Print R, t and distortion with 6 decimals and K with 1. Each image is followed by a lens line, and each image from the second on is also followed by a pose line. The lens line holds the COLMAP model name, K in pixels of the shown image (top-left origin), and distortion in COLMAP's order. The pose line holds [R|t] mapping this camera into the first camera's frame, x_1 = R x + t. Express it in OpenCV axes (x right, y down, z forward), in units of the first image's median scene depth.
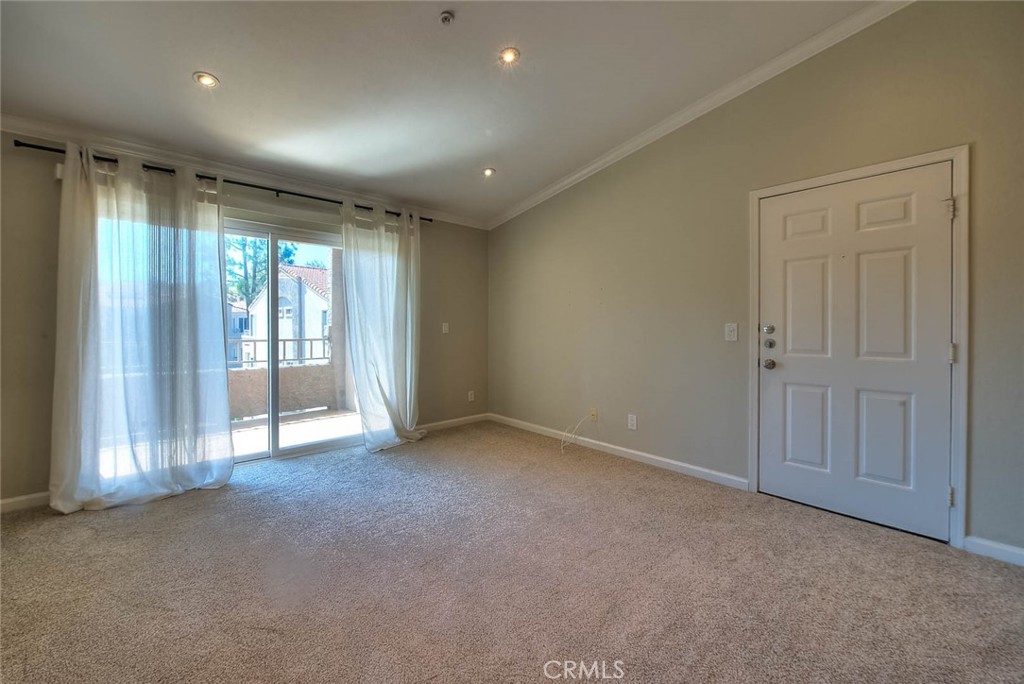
lens RADIAL K [[399.6, 0, 493.2], [0, 399.6, 329.8], [0, 0, 1]] dist [-0.002349, -0.001959]
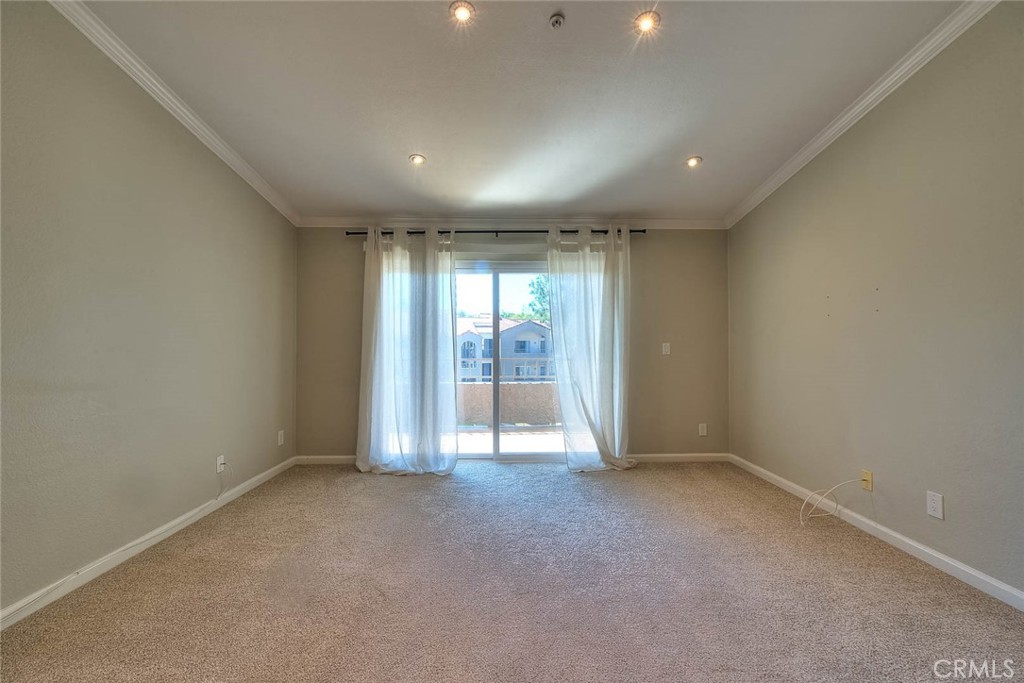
lens RADIAL K [[399.6, 0, 511.7], [0, 399.6, 345.2], [0, 0, 1]] dist [-0.002349, -0.001959]
pose [[0.773396, -0.006325, -0.633891, 0.242648], [-0.002113, 0.999919, -0.012555, -0.000812], [0.633919, 0.011049, 0.773320, 0.131462]]
